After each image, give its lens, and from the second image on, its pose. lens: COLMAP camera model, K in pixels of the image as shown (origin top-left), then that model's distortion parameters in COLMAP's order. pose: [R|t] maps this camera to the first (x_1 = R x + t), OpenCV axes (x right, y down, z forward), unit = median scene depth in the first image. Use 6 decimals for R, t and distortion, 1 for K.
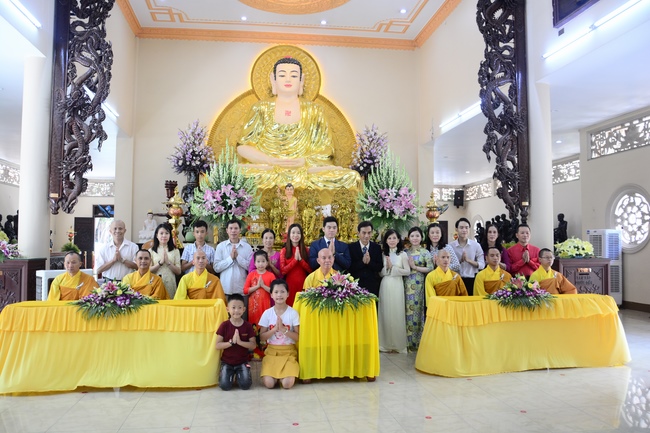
lens RADIAL K [[512.3, 0, 322.3], [0, 512.3, 219.0], [0, 0, 1]] dist [-0.098107, 0.034625]
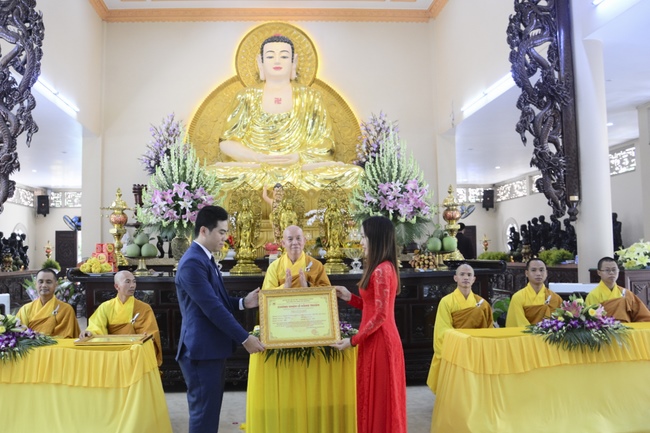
lens RADIAL K [[554.3, 0, 294.1], [0, 554.3, 225.3], [0, 0, 1]] dist [-0.111728, 0.048856]
pose [[0.996457, -0.022689, -0.080981, 0.049008], [0.022319, 0.999736, -0.005475, 0.005810], [0.081084, 0.003648, 0.996701, 0.165464]]
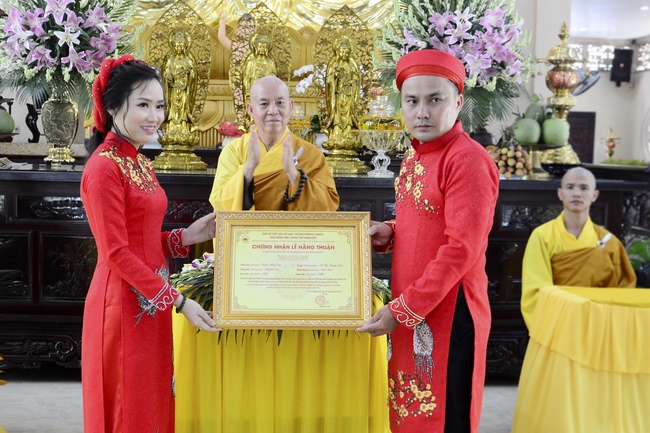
lens RADIAL K [[955.3, 0, 283.0], [0, 955.3, 243.5], [0, 0, 1]] dist [-0.085666, 0.000000]
pose [[0.997039, 0.027895, -0.071657, 0.051089], [-0.017442, 0.989633, 0.142559, 0.017655], [0.074891, -0.140887, 0.987189, 0.214313]]
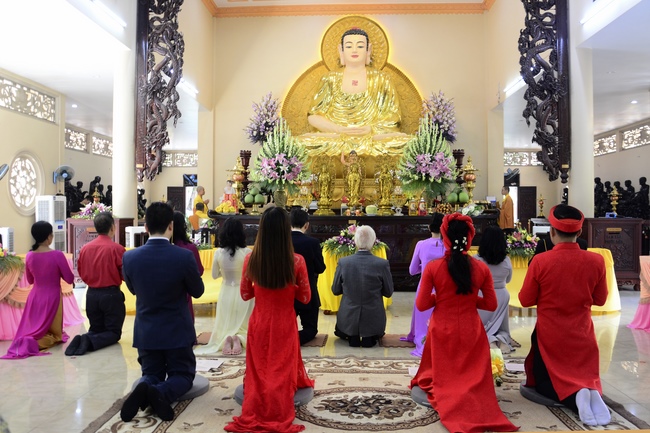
lens RADIAL K [[532.6, 0, 333.0], [0, 532.6, 225.1], [0, 0, 1]] dist [-0.114623, 0.043832]
pose [[0.985587, 0.000237, -0.169170, 0.123413], [0.011772, 0.997479, 0.069983, 0.010542], [0.168761, -0.070966, 0.983099, -0.155489]]
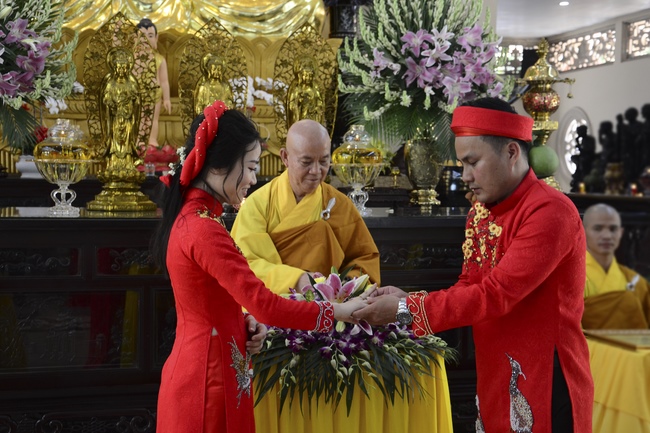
lens RADIAL K [[1115.8, 0, 314.8], [0, 1115.8, 220.3], [0, 0, 1]] dist [0.277317, 0.000000]
pose [[0.995229, 0.001649, 0.097557, -0.031344], [-0.010737, 0.995636, 0.092704, 0.002805], [-0.096978, -0.093309, 0.990903, 0.185177]]
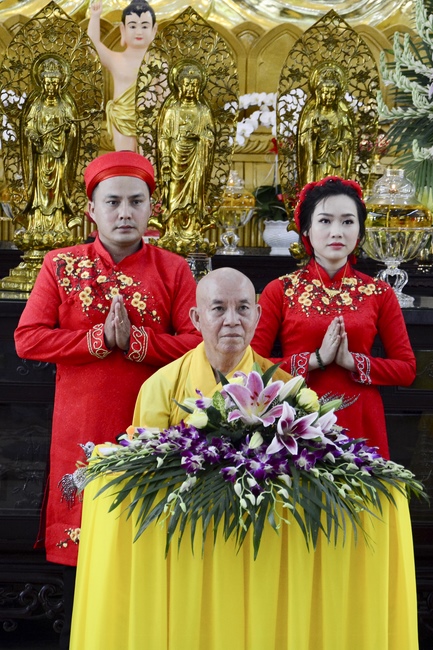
lens RADIAL K [[1955.2, 0, 166.2], [0, 1955.2, 330.0], [0, 0, 1]] dist [0.499293, 0.000000]
pose [[0.996888, 0.025658, -0.074538, 0.036918], [-0.018584, 0.995391, 0.094085, -0.000822], [0.076609, -0.092407, 0.992770, 0.050510]]
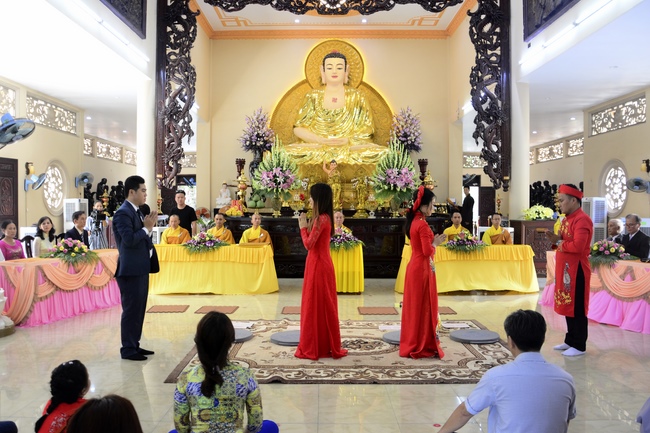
lens RADIAL K [[512.3, 0, 327.4], [0, 512.3, 228.2], [0, 0, 1]] dist [-0.098107, 0.034625]
pose [[0.991209, 0.004684, -0.132220, 0.132406], [0.007181, 0.995995, 0.089123, -0.022925], [0.132108, -0.089289, 0.987206, -0.378148]]
